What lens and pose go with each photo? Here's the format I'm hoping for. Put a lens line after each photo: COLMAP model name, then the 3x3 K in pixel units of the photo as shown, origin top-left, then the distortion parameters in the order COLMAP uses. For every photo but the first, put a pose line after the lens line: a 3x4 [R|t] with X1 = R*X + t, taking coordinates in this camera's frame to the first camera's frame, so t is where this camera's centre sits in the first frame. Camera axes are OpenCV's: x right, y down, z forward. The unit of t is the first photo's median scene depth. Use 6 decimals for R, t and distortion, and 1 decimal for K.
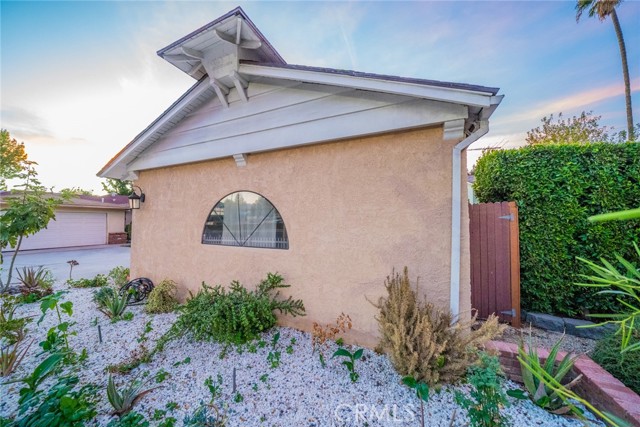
lens RADIAL K [[222.2, 0, 320.0], [0, 222.2, 213.5], [0, 0, 1]] dist [-0.024449, 0.003817]
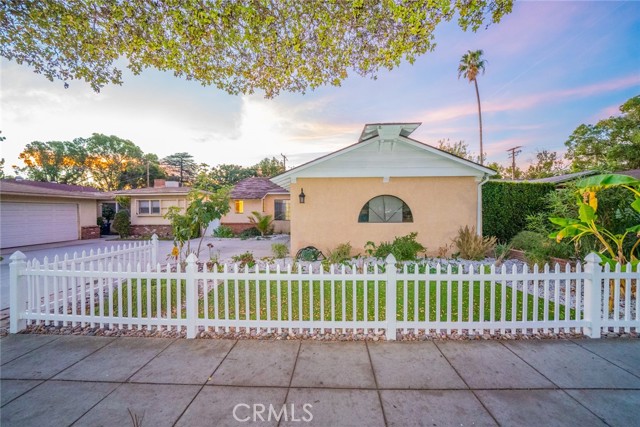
lens RADIAL K [[222.2, 0, 320.0], [0, 222.2, 213.5], [0, 0, 1]] dist [-0.024449, 0.003817]
pose [[0.930026, -0.012188, 0.367293, -1.711120], [-0.002991, 0.999166, 0.040730, -0.011810], [-0.367483, -0.038979, 0.929213, -0.695775]]
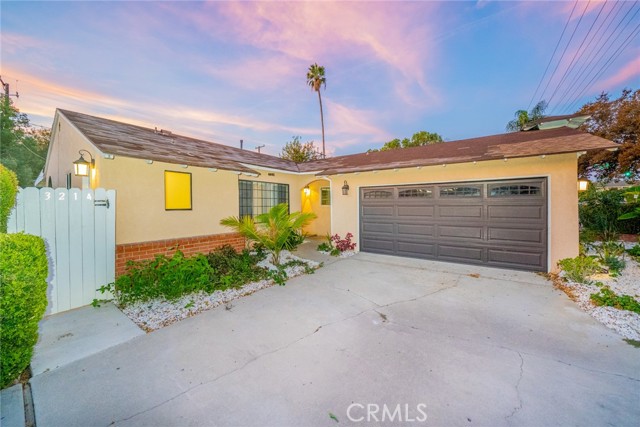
lens RADIAL K [[227.2, 0, 329.1], [0, 227.2, 206.0], [0, 0, 1]] dist [-0.013511, 0.000168]
pose [[0.203941, -0.009240, 0.978940, -2.816496], [-0.024883, 0.999583, 0.014618, 0.089503], [-0.978667, -0.027340, 0.203626, 2.558803]]
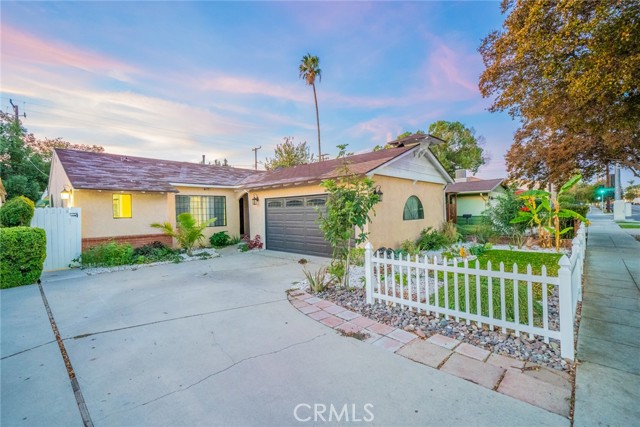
lens RADIAL K [[282.2, 0, 320.0], [0, 282.2, 213.5], [0, 0, 1]] dist [0.005925, 0.000498]
pose [[0.348013, -0.018555, 0.937306, -3.591513], [-0.009000, 0.999692, 0.023132, 0.028815], [-0.937447, -0.016486, 0.347739, 0.911085]]
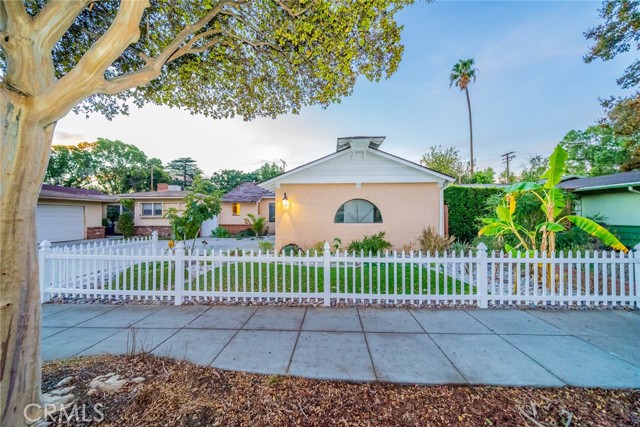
lens RADIAL K [[218.1, 0, 320.0], [0, 218.1, 213.5], [0, 0, 1]] dist [-0.001305, -0.000041]
pose [[0.932864, -0.002428, 0.360222, -1.597776], [-0.006556, 0.999697, 0.023716, 0.001437], [-0.360170, -0.024485, 0.932565, -1.022314]]
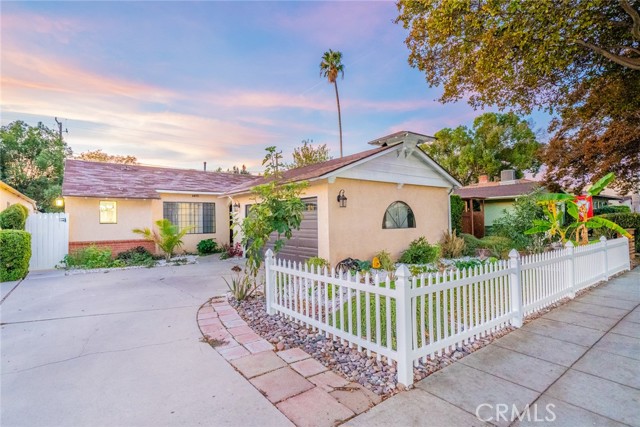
lens RADIAL K [[309.4, 0, 299.7], [0, 309.4, 215.0], [0, 0, 1]] dist [0.004595, 0.000397]
pose [[0.519788, 0.006633, 0.854269, -3.368765], [-0.012774, 0.999918, 0.000009, 0.041312], [-0.854200, -0.010917, 0.519831, 0.305289]]
